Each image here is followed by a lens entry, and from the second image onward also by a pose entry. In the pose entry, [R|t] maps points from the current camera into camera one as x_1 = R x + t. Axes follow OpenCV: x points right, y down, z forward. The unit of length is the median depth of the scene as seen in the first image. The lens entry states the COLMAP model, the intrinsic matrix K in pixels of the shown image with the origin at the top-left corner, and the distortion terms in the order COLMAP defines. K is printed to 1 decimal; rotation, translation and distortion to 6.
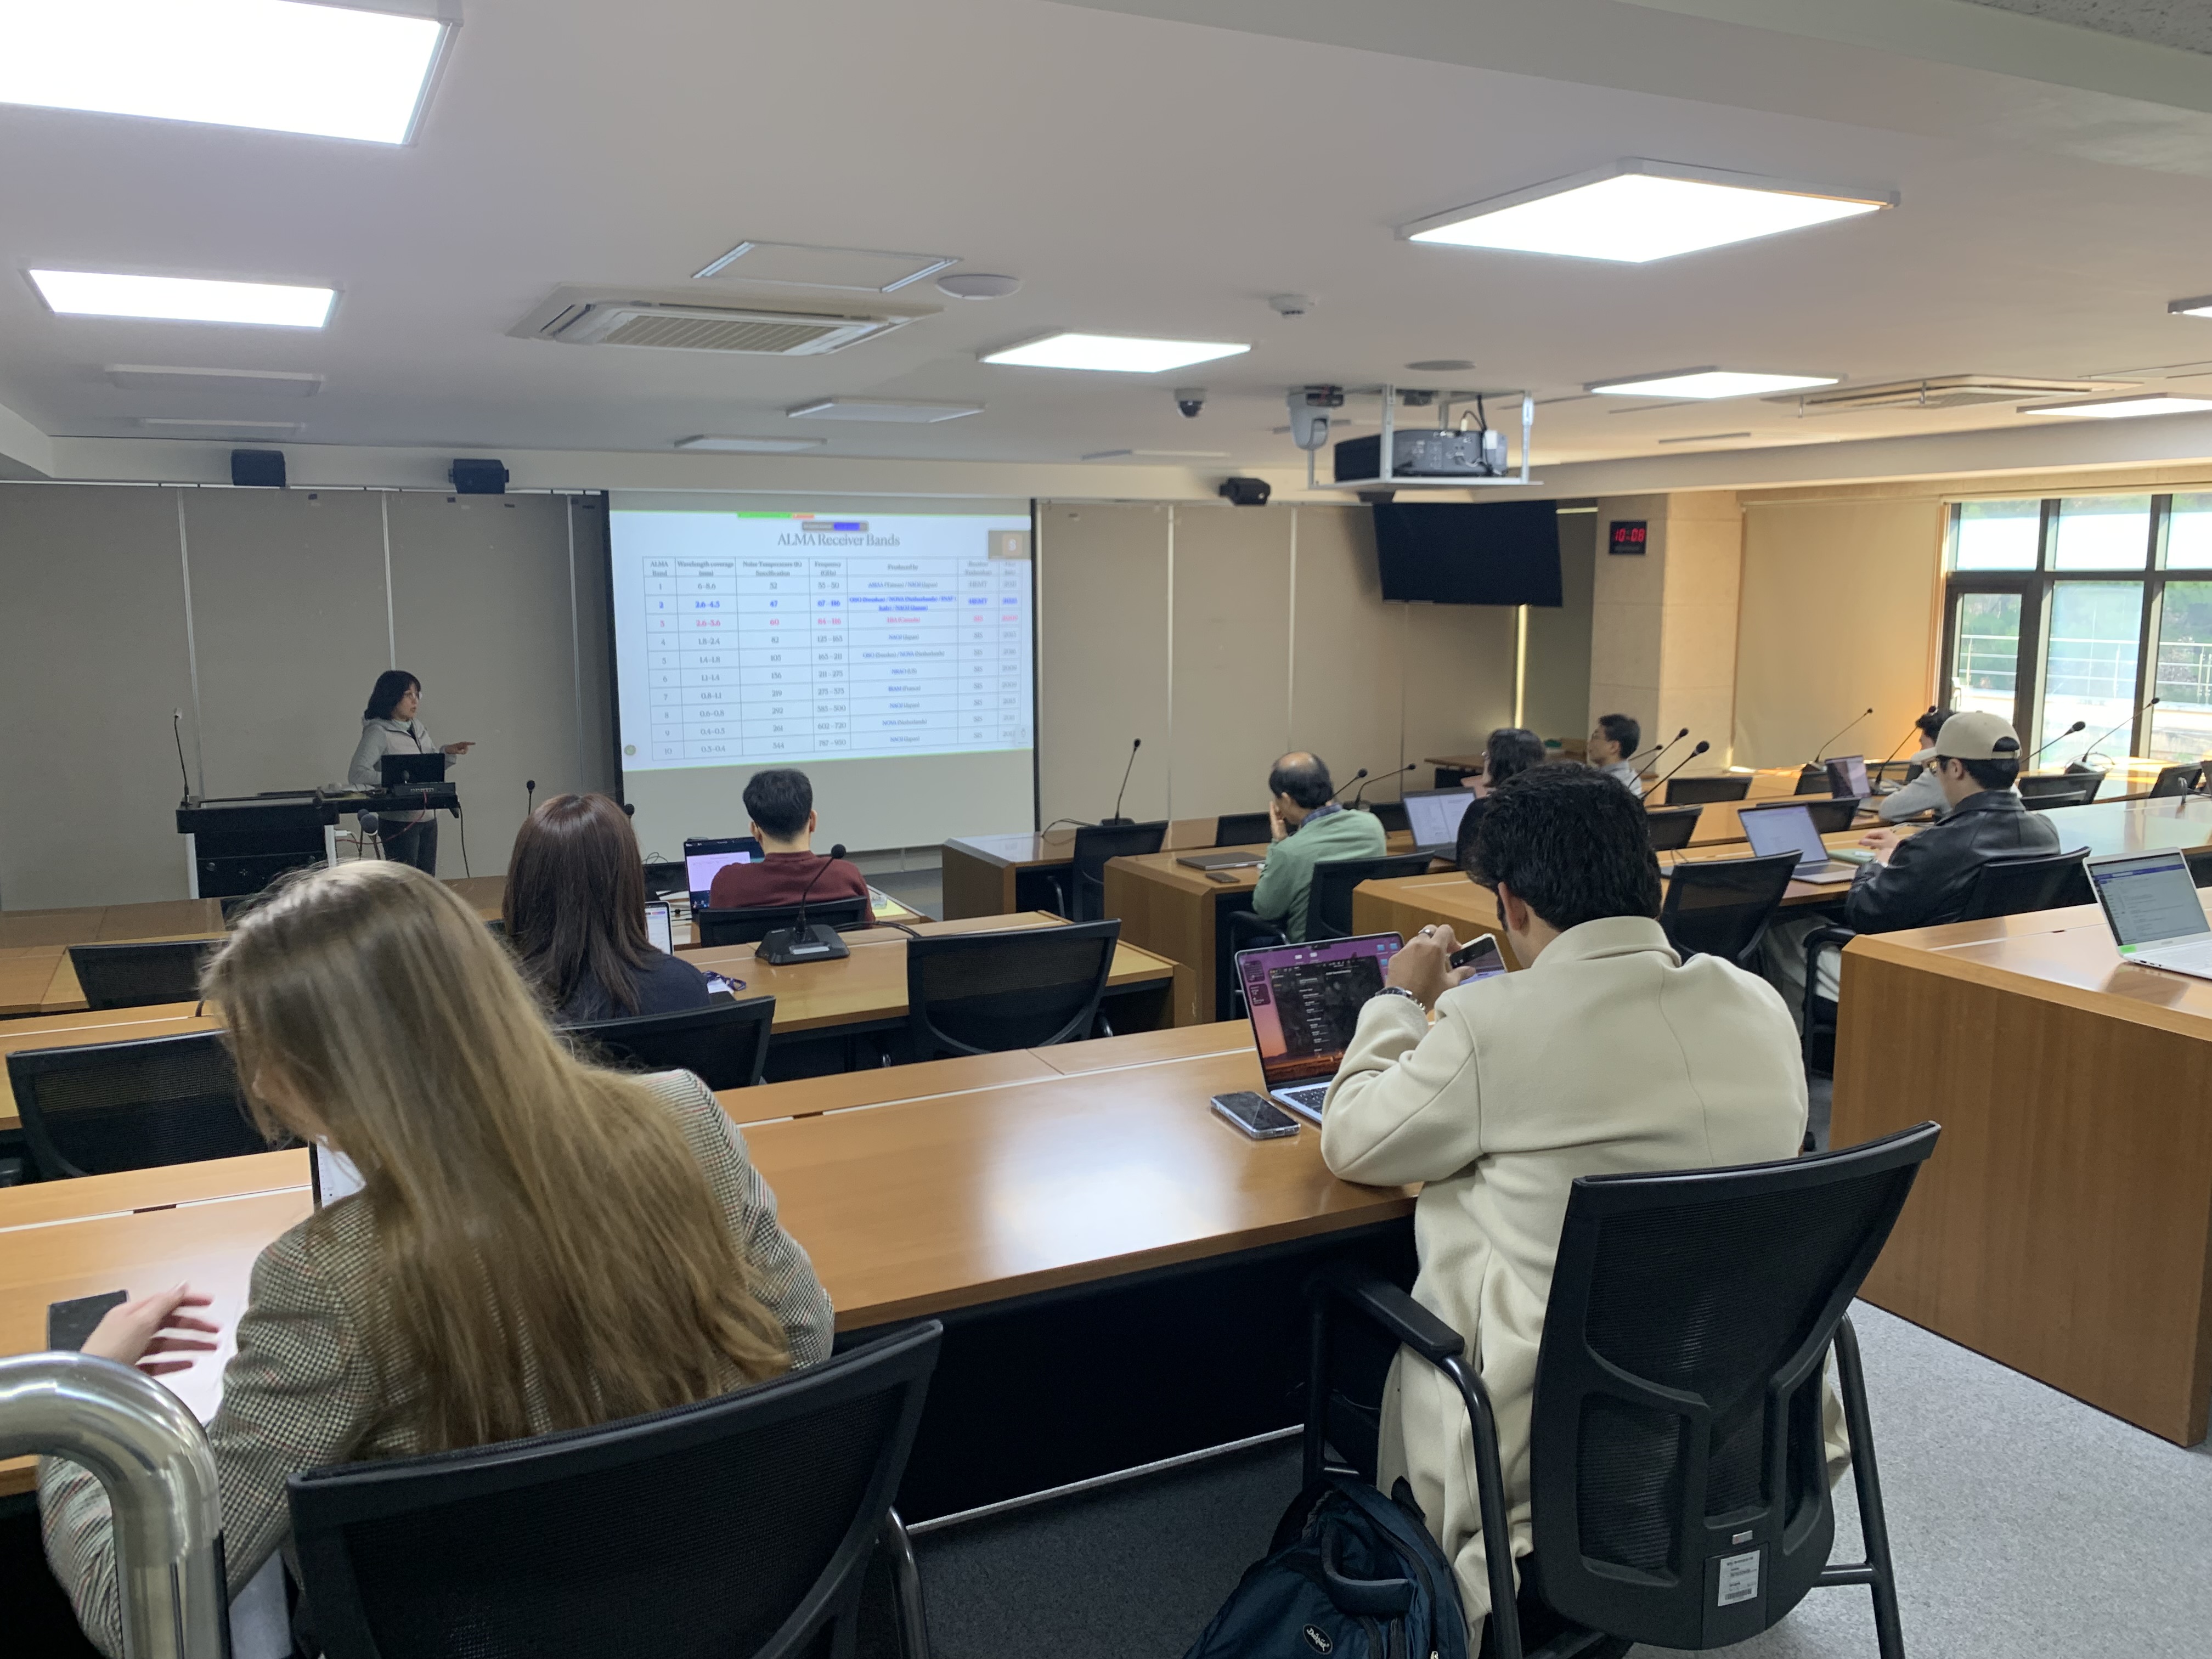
lens RADIAL K [[1700.7, 0, 1113.1], [0, 1700.7, 814.3], [0, 0, 1]] dist [0.059700, -0.081175]
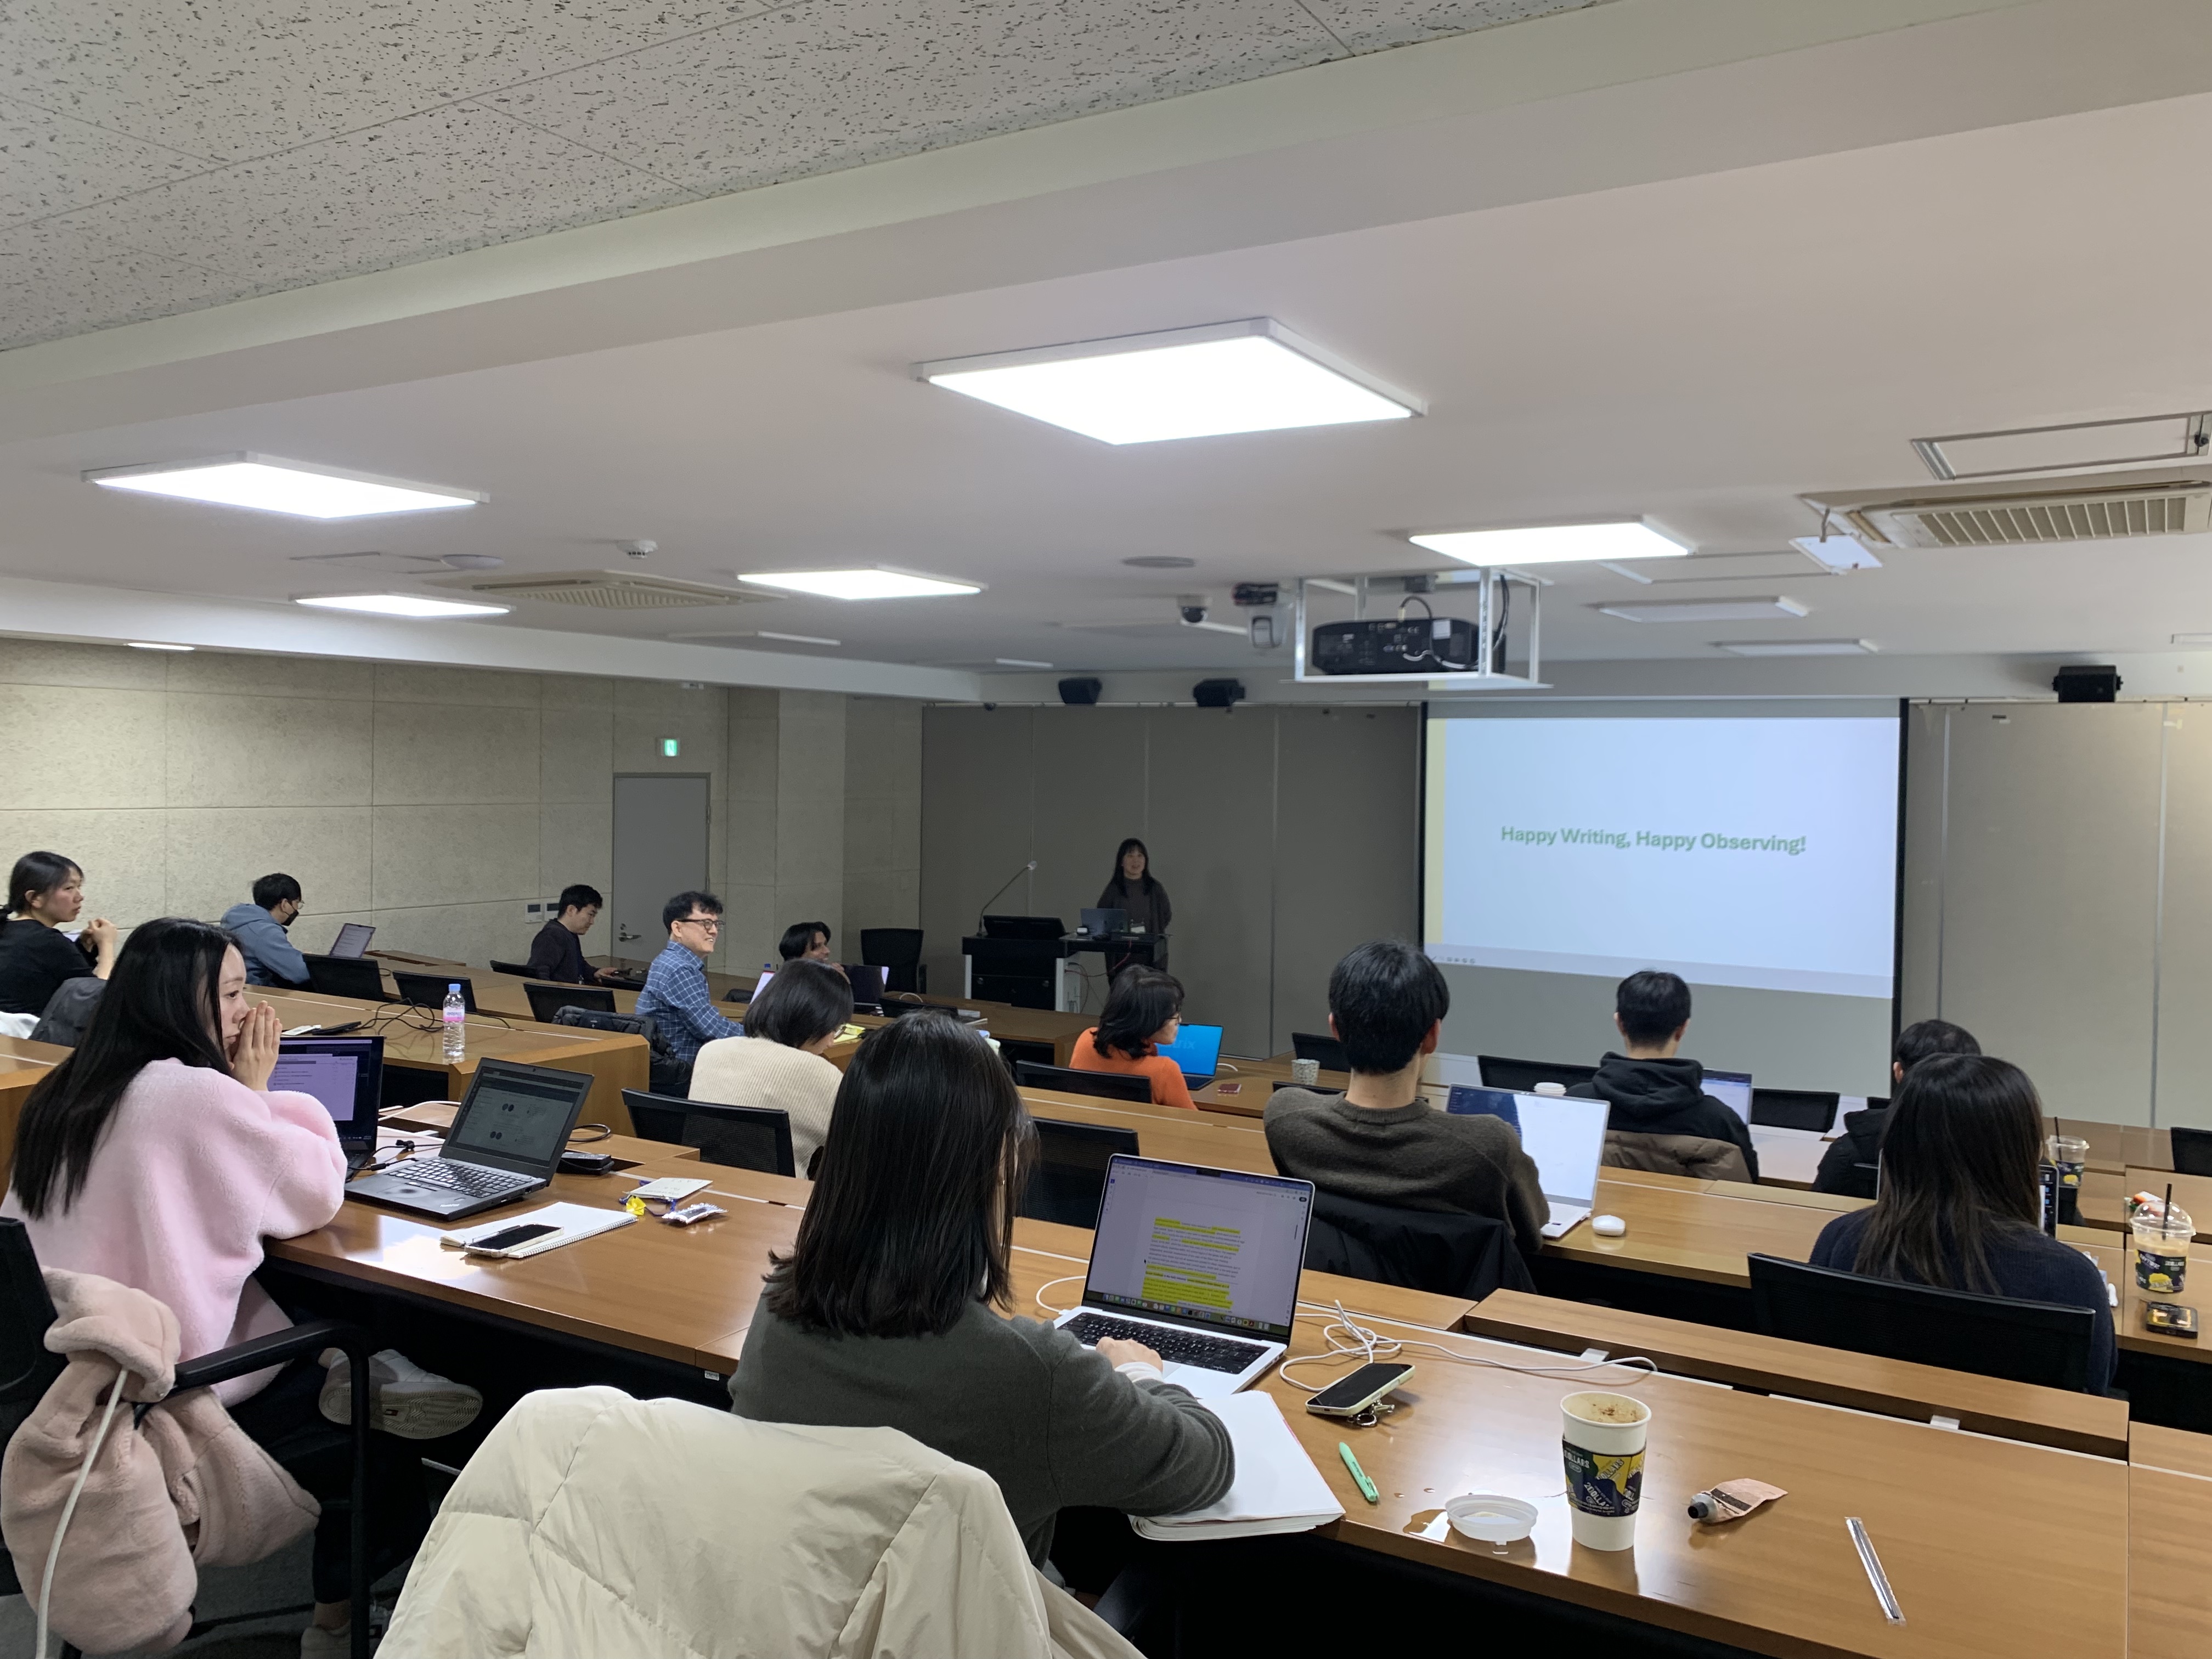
lens RADIAL K [[1700.7, 0, 1101.1], [0, 1700.7, 788.6], [0, 0, 1]] dist [0.059700, -0.081175]
pose [[0.537885, 0.025917, -0.842619, 0.509985], [-0.140178, 0.988362, -0.059082, -0.041384], [0.831282, 0.149896, 0.535259, 0.257299]]
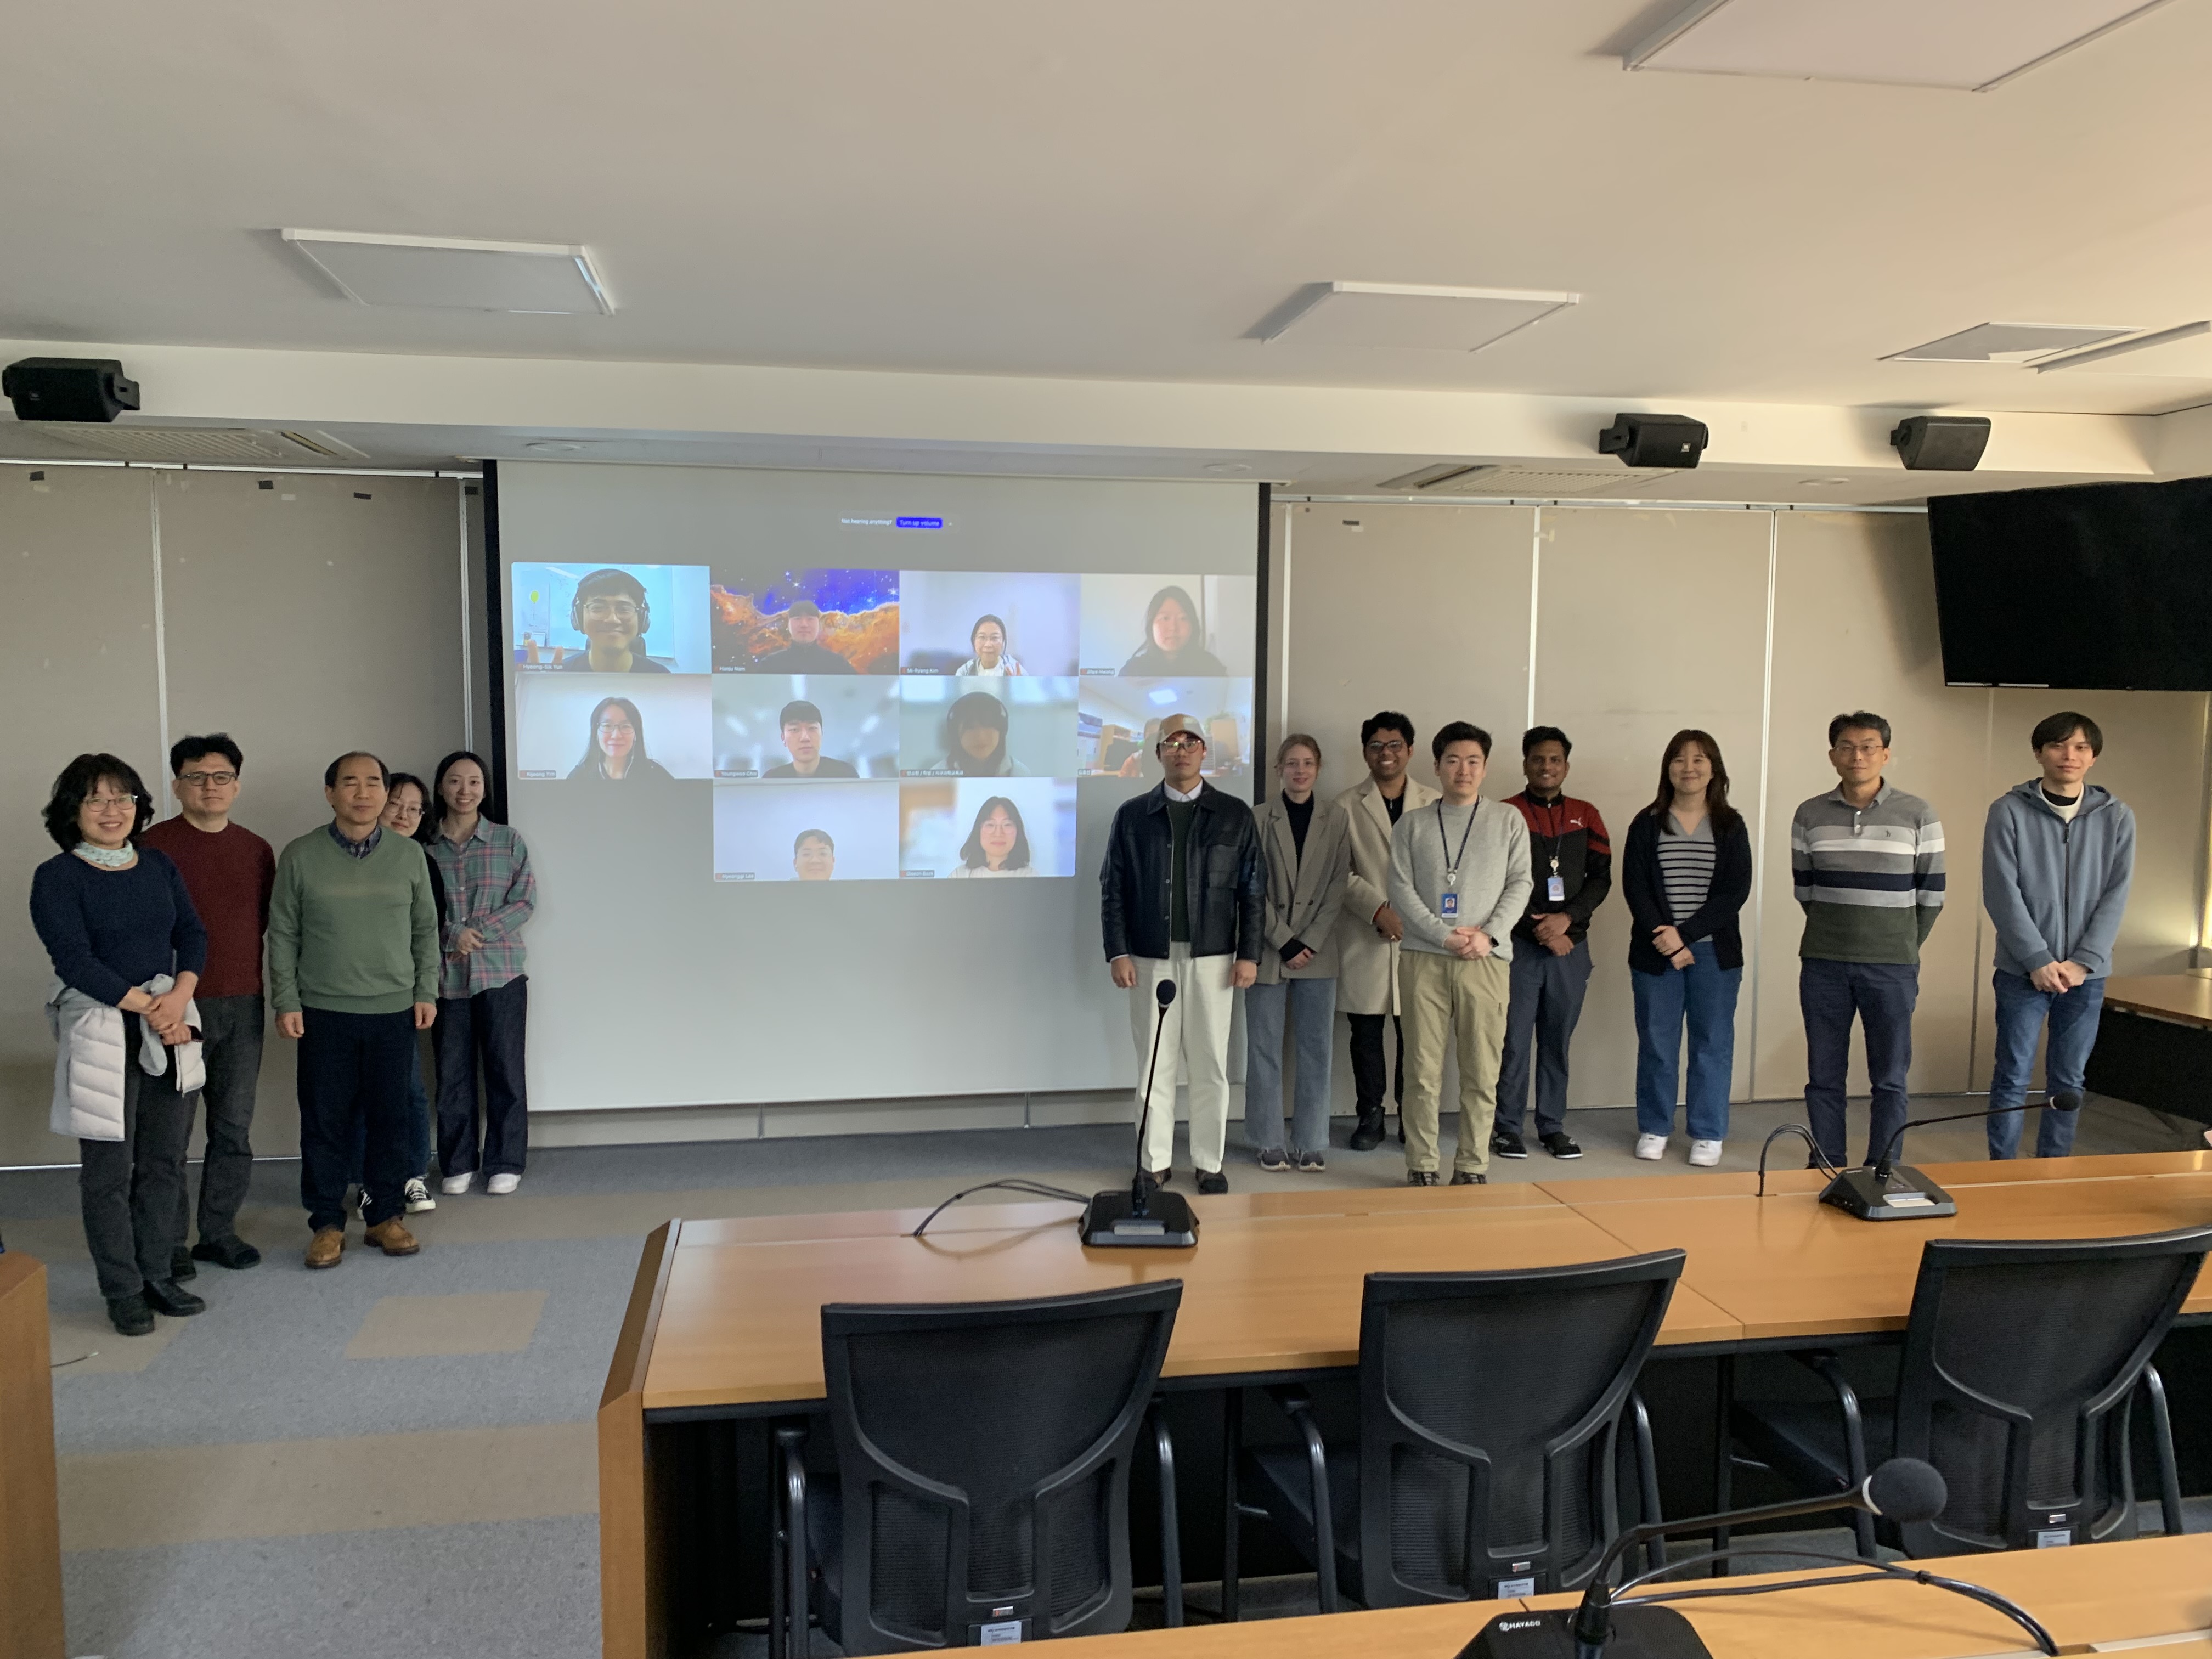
lens RADIAL K [[1700.7, 0, 1107.7], [0, 1700.7, 823.1], [0, 0, 1]] dist [0.059700, -0.081175]
pose [[0.959166, 0.028856, -0.281367, 0.072273], [-0.048981, 0.996698, -0.064756, -0.039539], [0.278569, 0.075893, 0.957413, 0.509789]]
